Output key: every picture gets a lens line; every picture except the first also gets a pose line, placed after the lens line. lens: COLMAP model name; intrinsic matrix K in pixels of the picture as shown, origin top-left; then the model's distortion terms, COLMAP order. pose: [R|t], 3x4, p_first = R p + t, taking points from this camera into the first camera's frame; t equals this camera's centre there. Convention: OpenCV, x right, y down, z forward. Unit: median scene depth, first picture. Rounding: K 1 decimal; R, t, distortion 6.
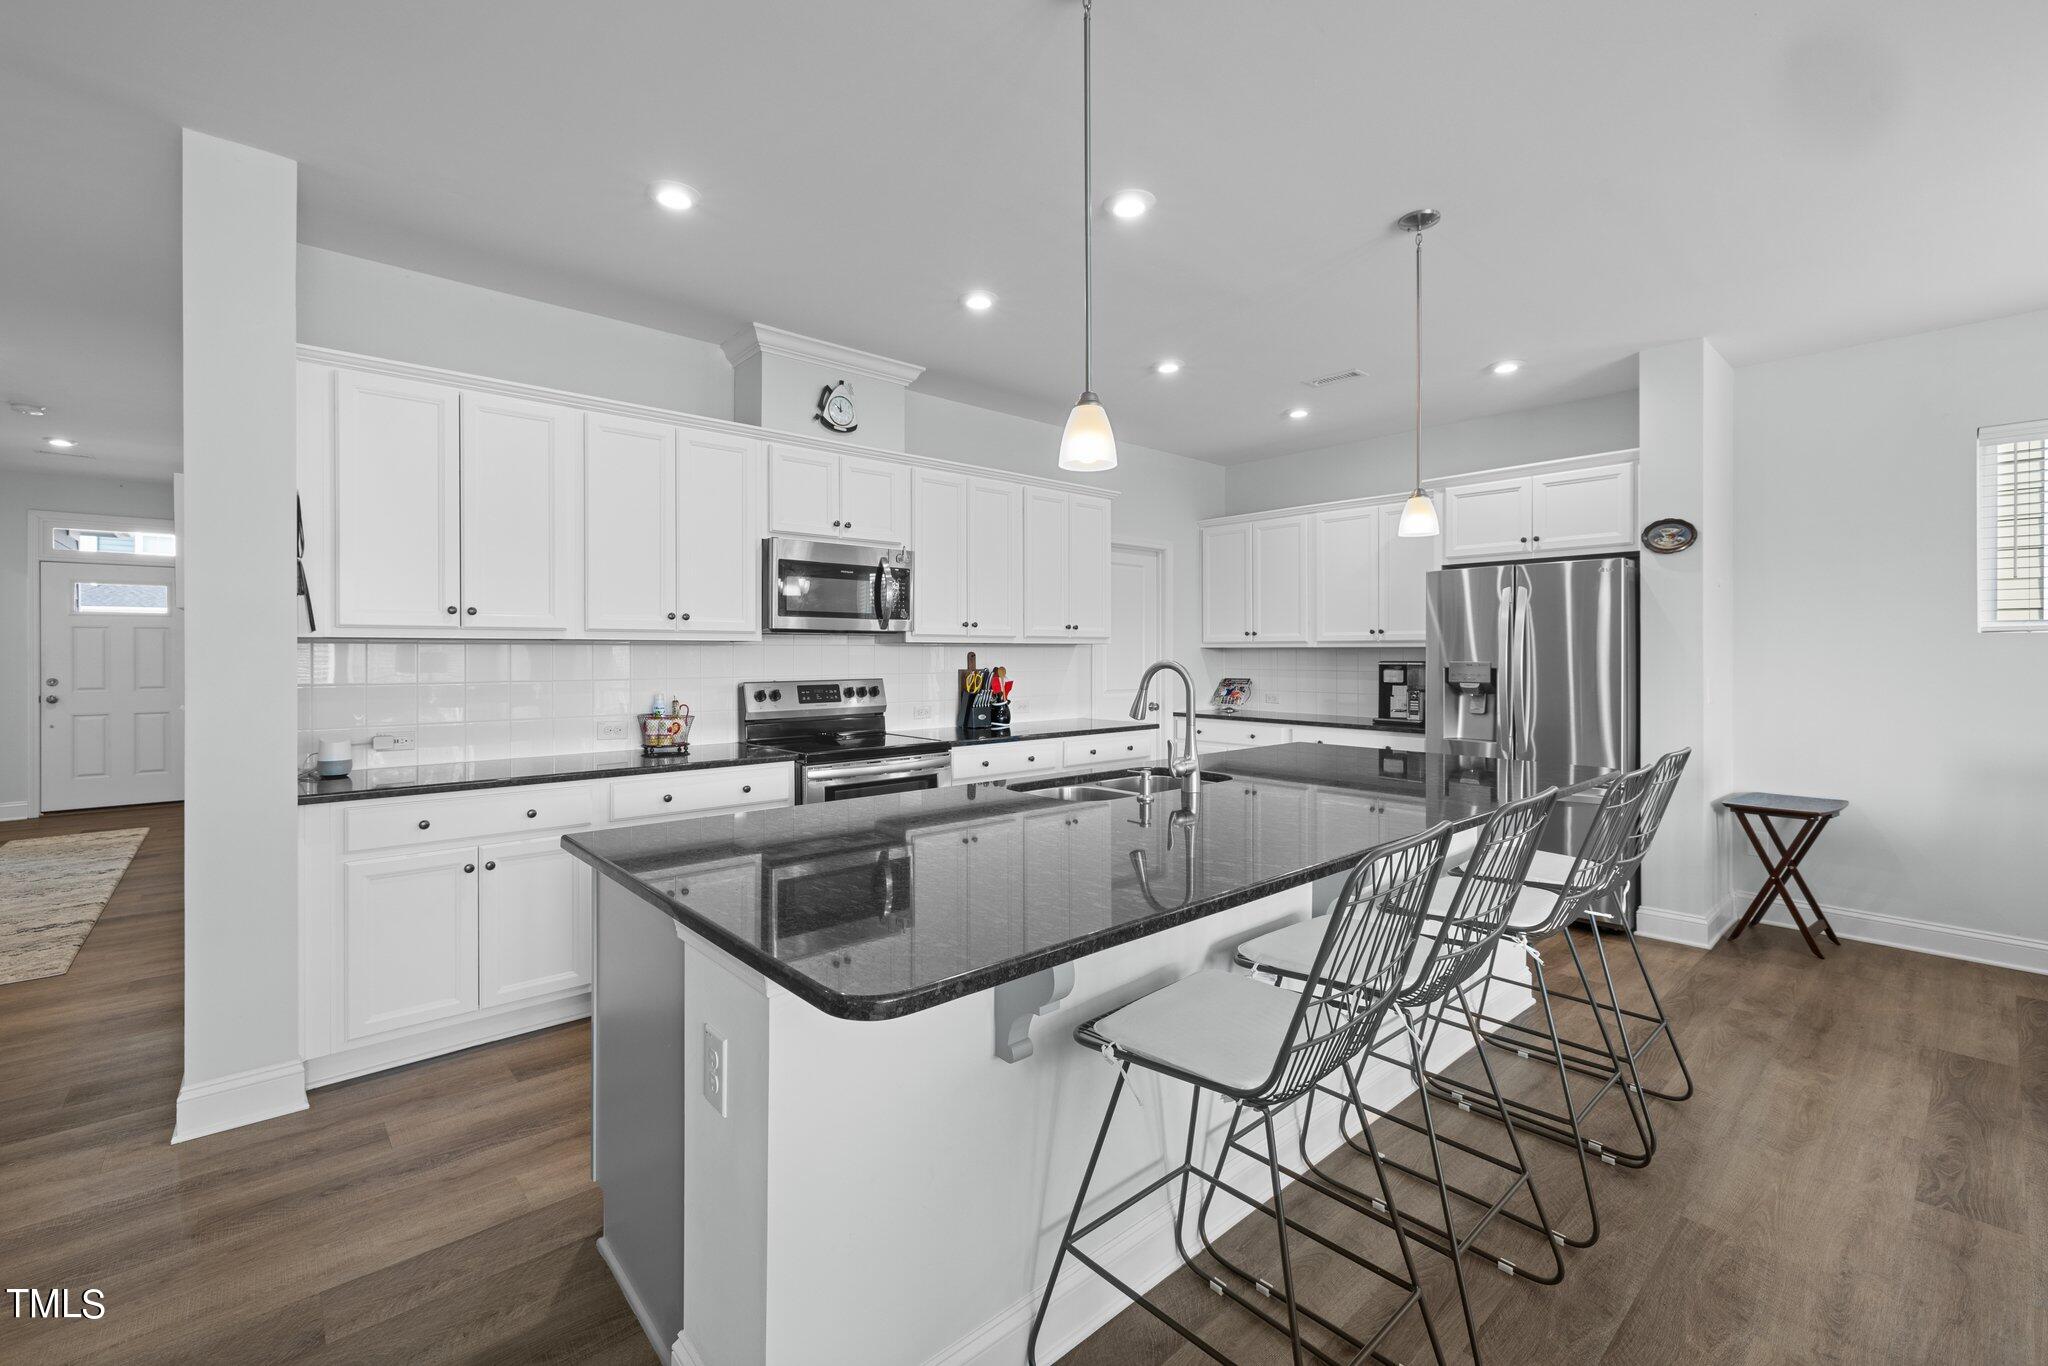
lens RADIAL K [[865.4, 0, 1017.2], [0, 865.4, 652.9], [0, 0, 1]] dist [-0.000071, -0.000414]
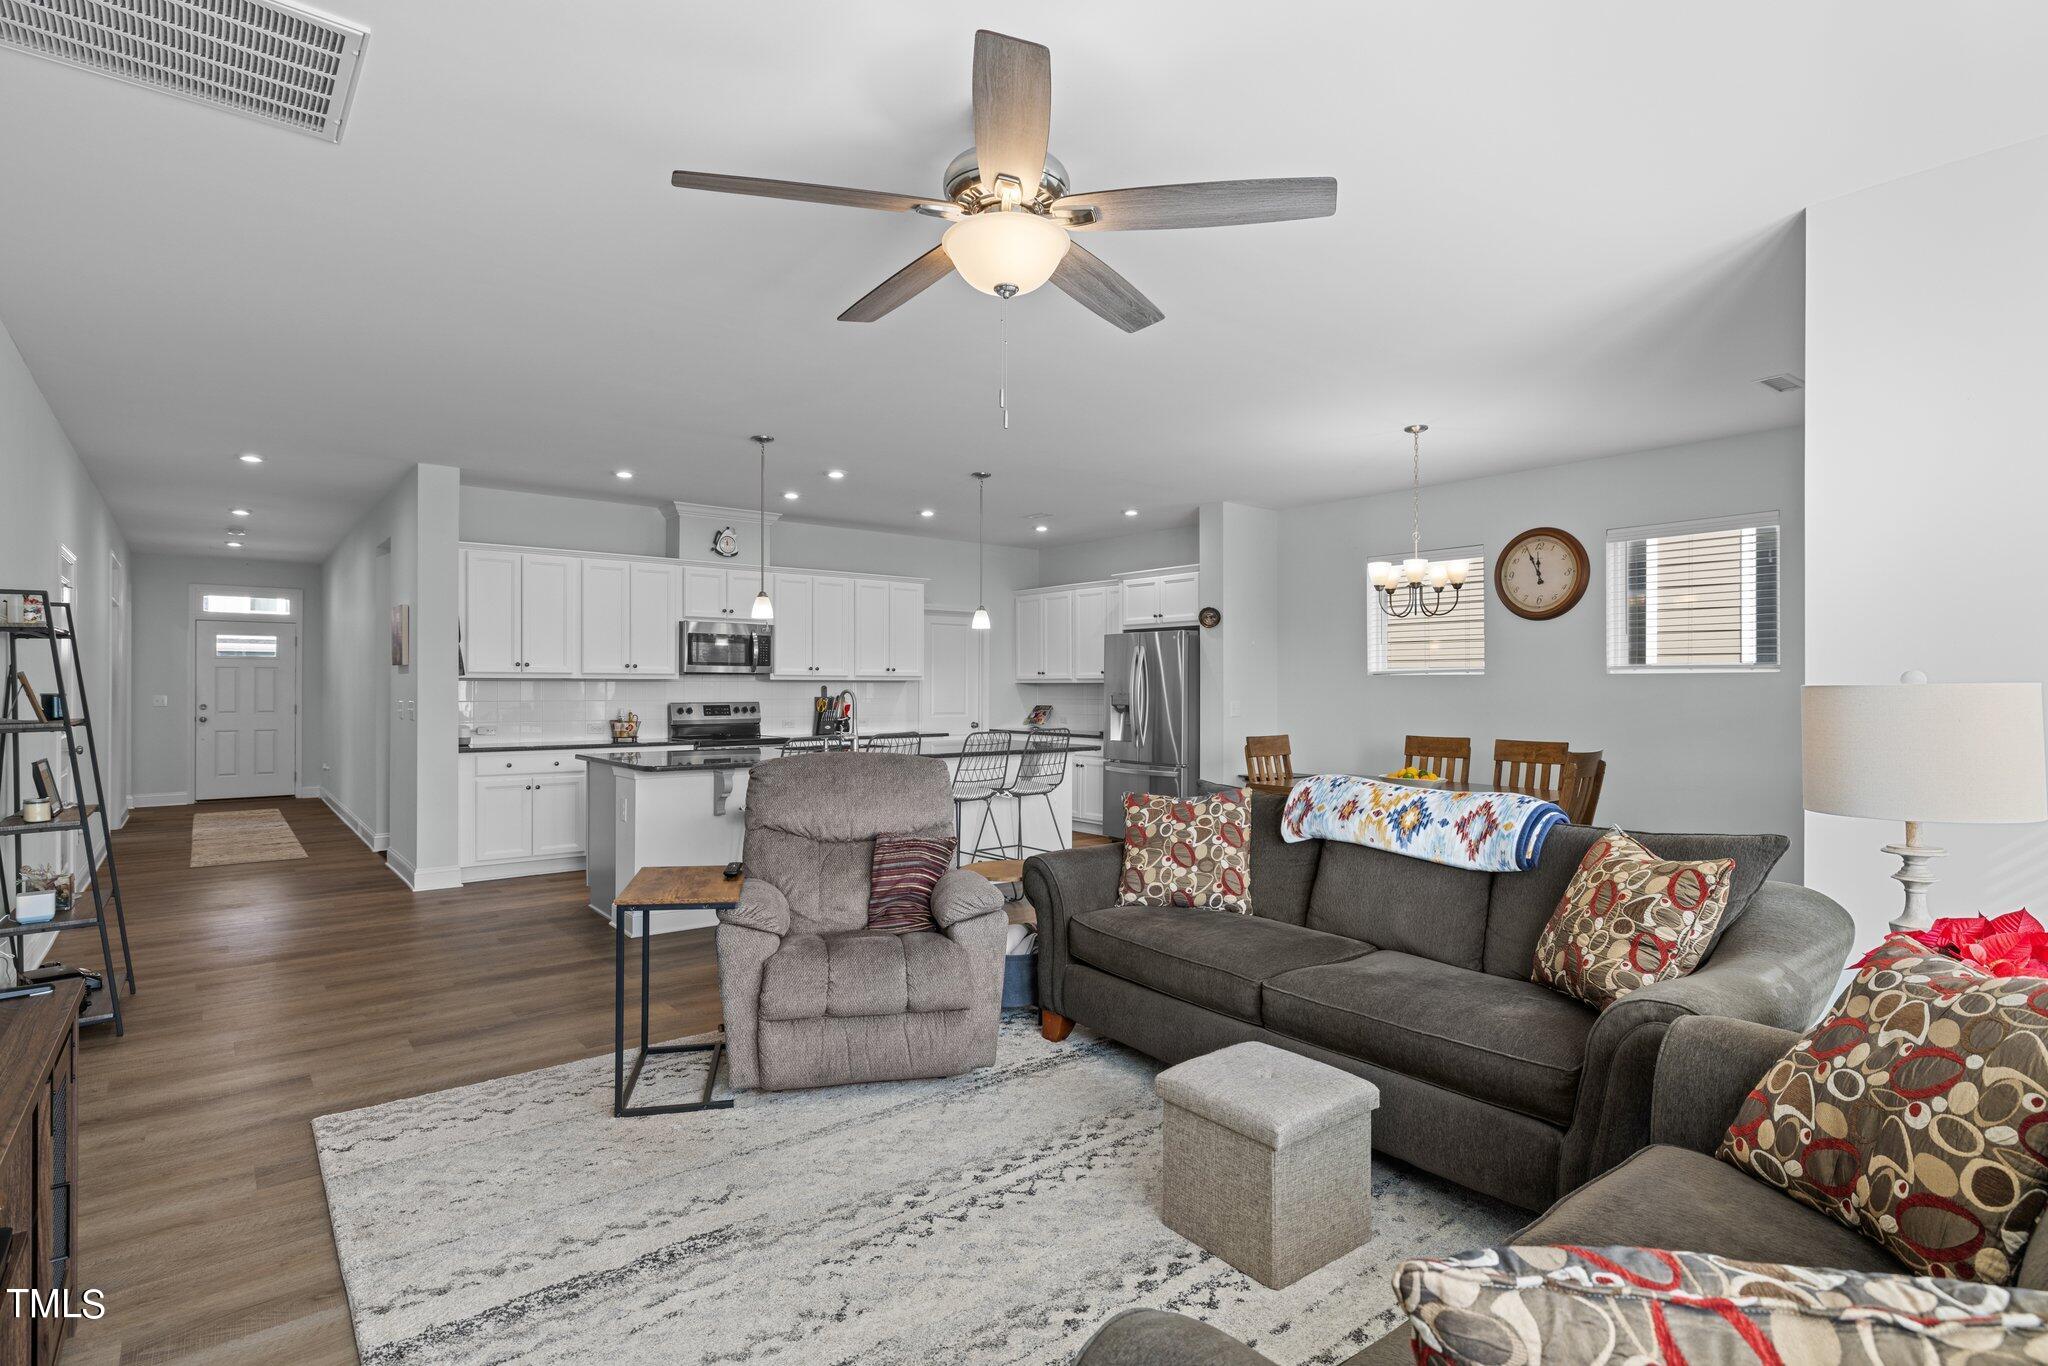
lens RADIAL K [[1014.5, 0, 1024.0], [0, 1014.5, 683.0], [0, 0, 1]] dist [-0.001966, 0.000050]
pose [[0.999056, 0.000890, -0.043442, 0.477458], [-0.001118, 0.999986, -0.005227, 0.004149], [0.043437, 0.005271, 0.999042, -0.994179]]
